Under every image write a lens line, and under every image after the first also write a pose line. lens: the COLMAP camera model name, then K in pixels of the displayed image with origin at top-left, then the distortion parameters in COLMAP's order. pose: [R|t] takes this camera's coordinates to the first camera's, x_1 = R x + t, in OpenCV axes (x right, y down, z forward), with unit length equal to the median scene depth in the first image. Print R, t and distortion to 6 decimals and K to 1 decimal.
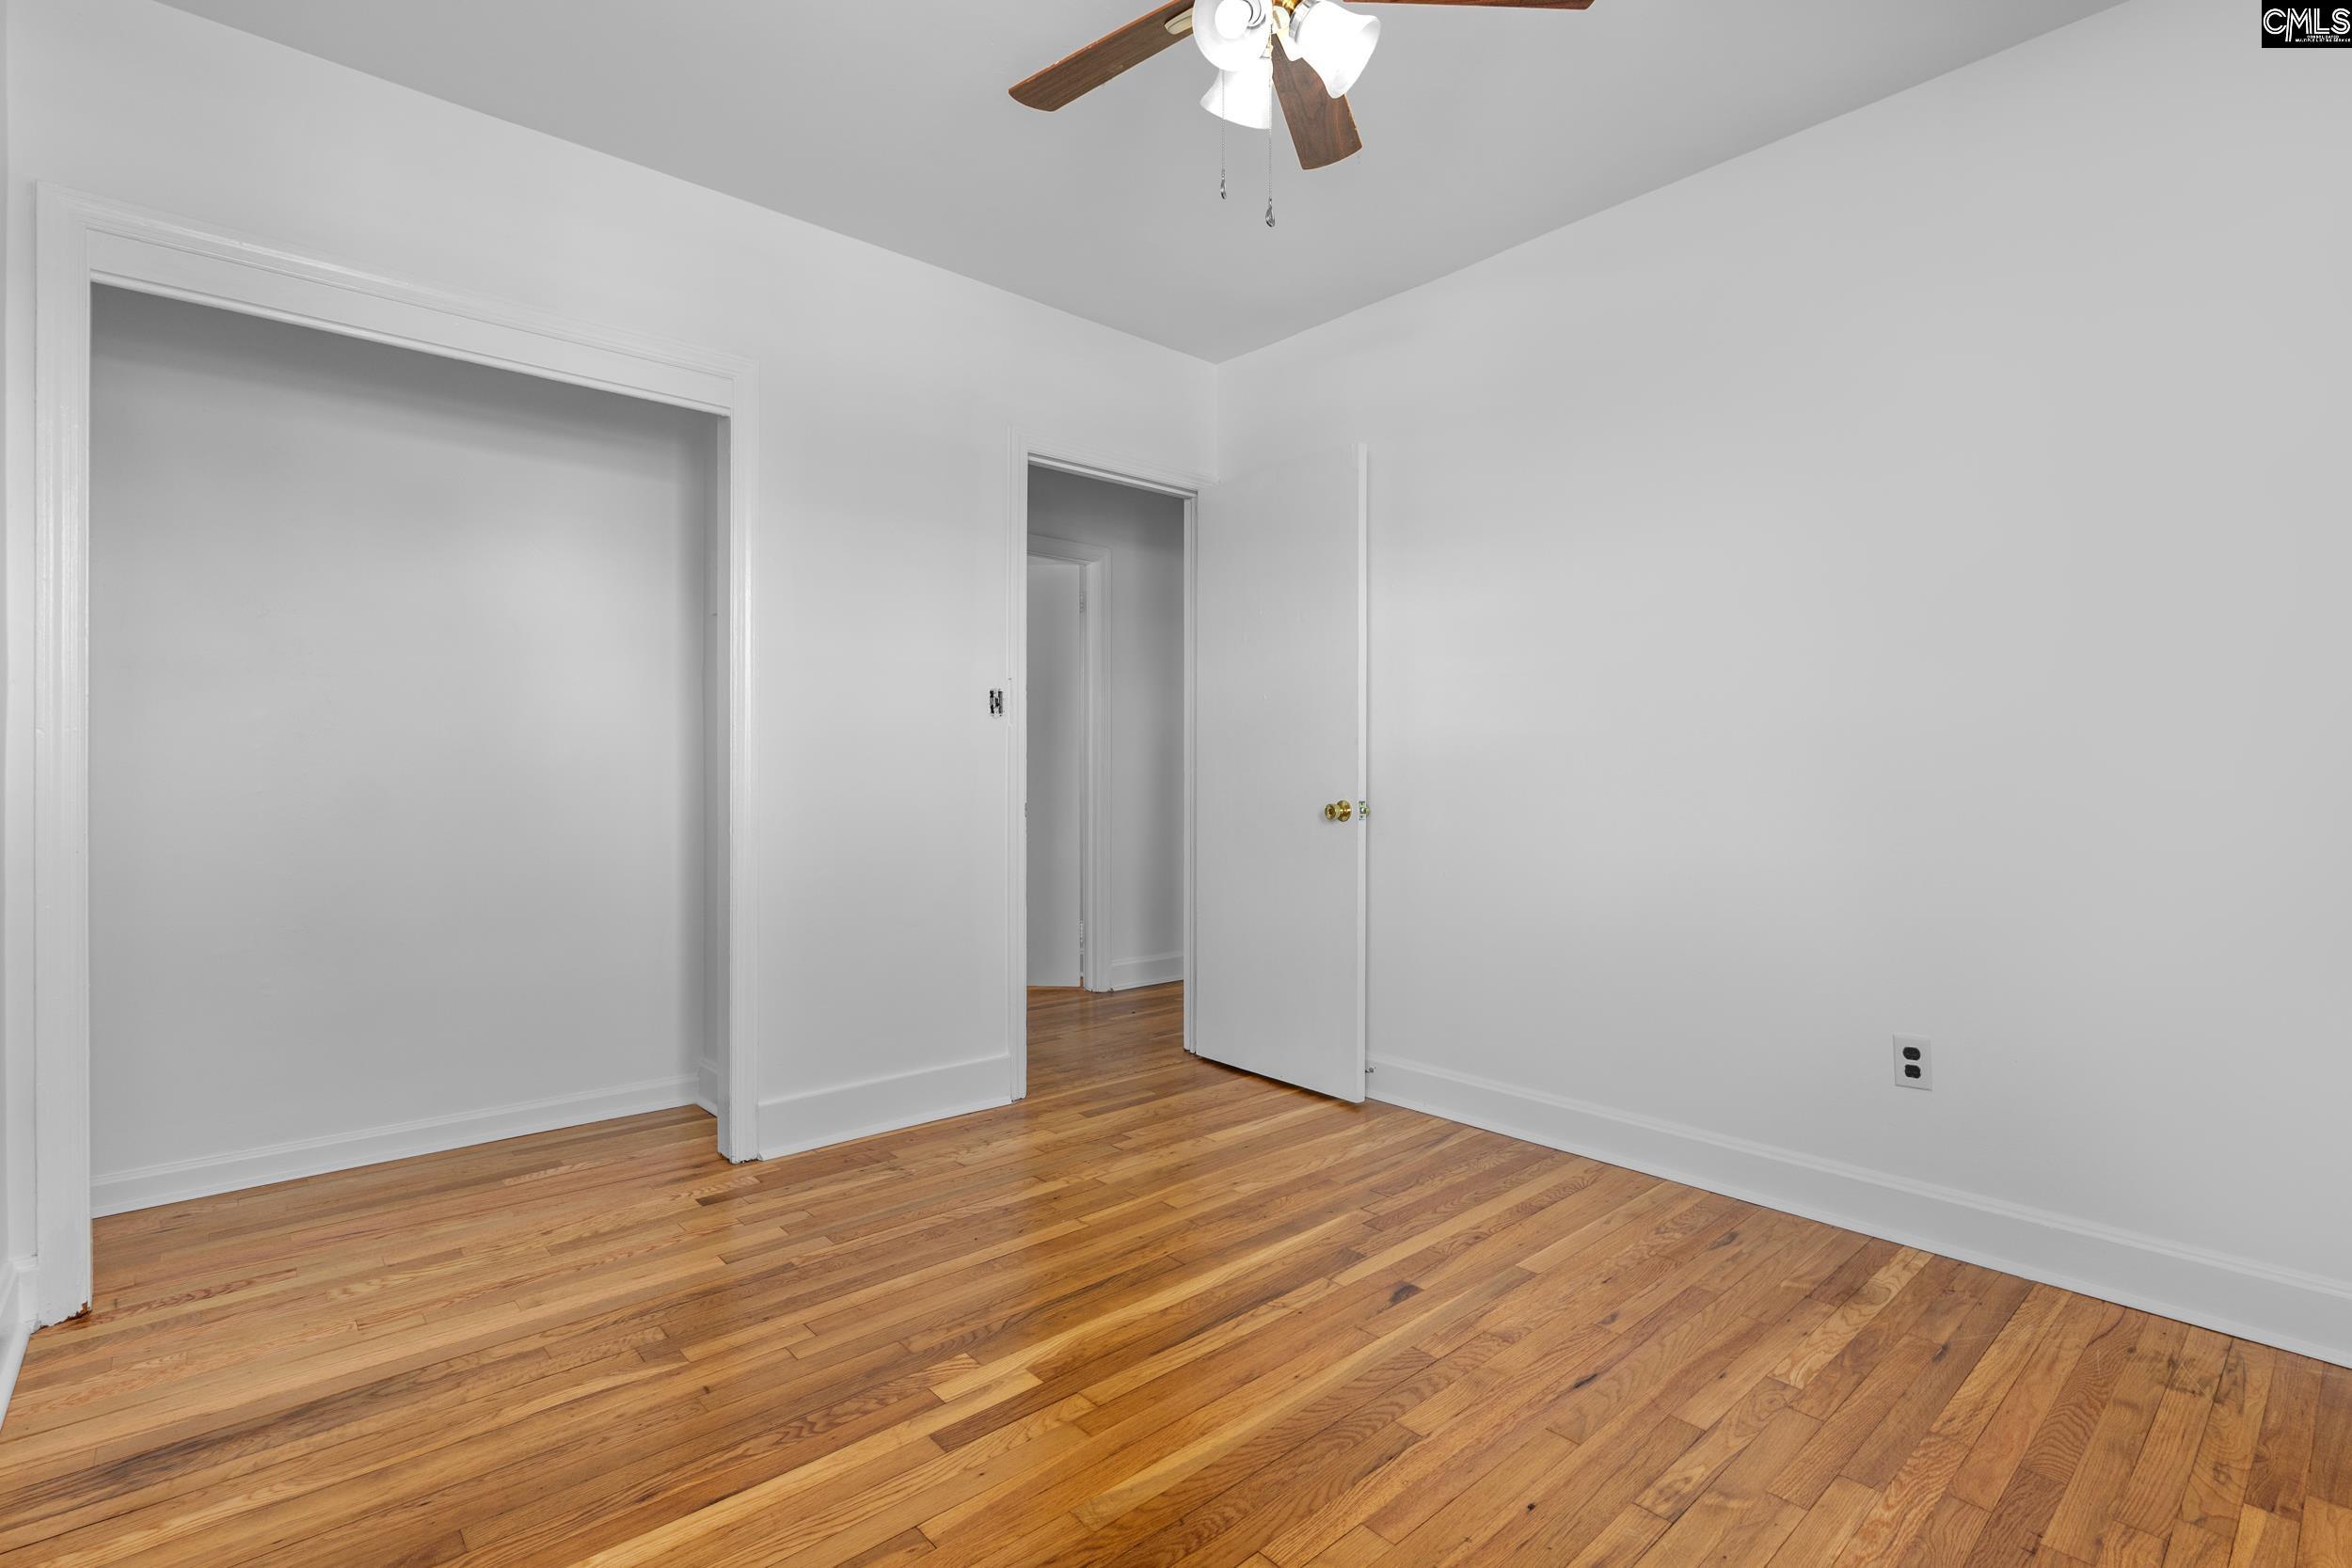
lens RADIAL K [[1089.9, 0, 1174.5], [0, 1089.9, 780.4], [0, 0, 1]] dist [-0.018276, 0.001293]
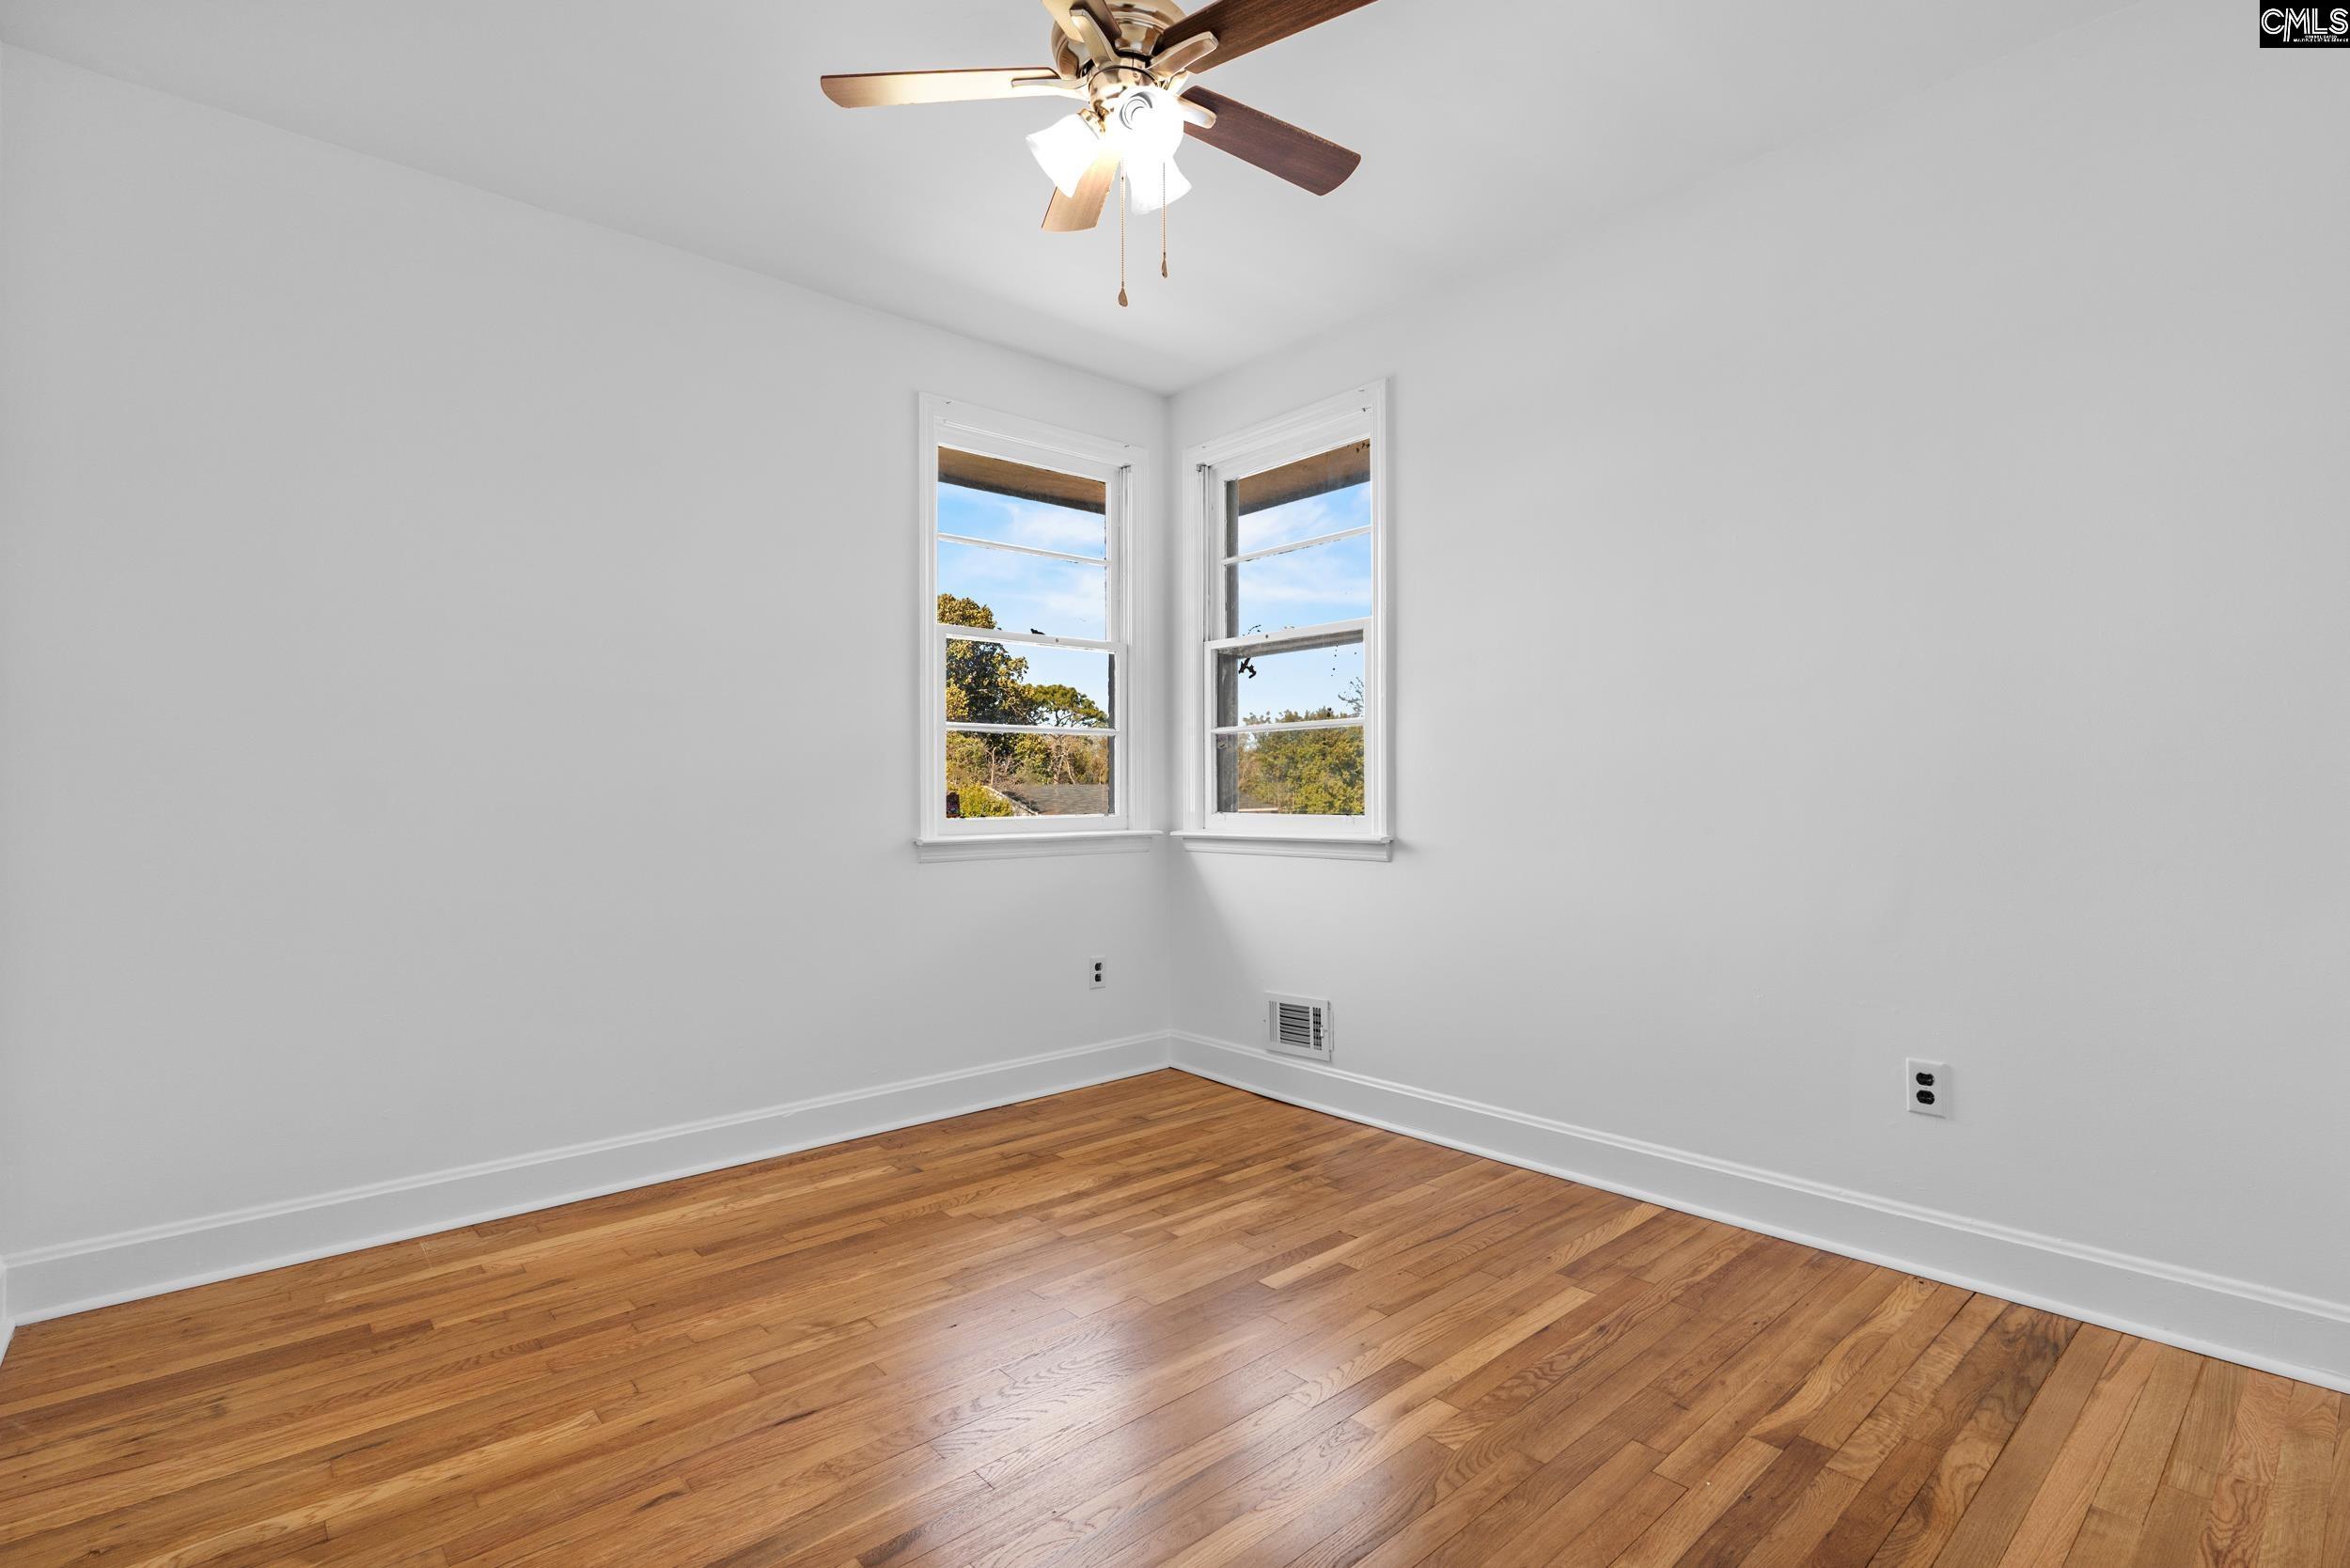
lens RADIAL K [[1089.1, 0, 1176.4], [0, 1089.1, 785.2], [0, 0, 1]] dist [-0.018276, 0.001293]
pose [[-0.999977, 0.004036, 0.005447, 0.029810], [0.004037, 0.999992, 0.000198, -0.016486], [-0.005446, 0.000220, -0.999985, 2.062276]]
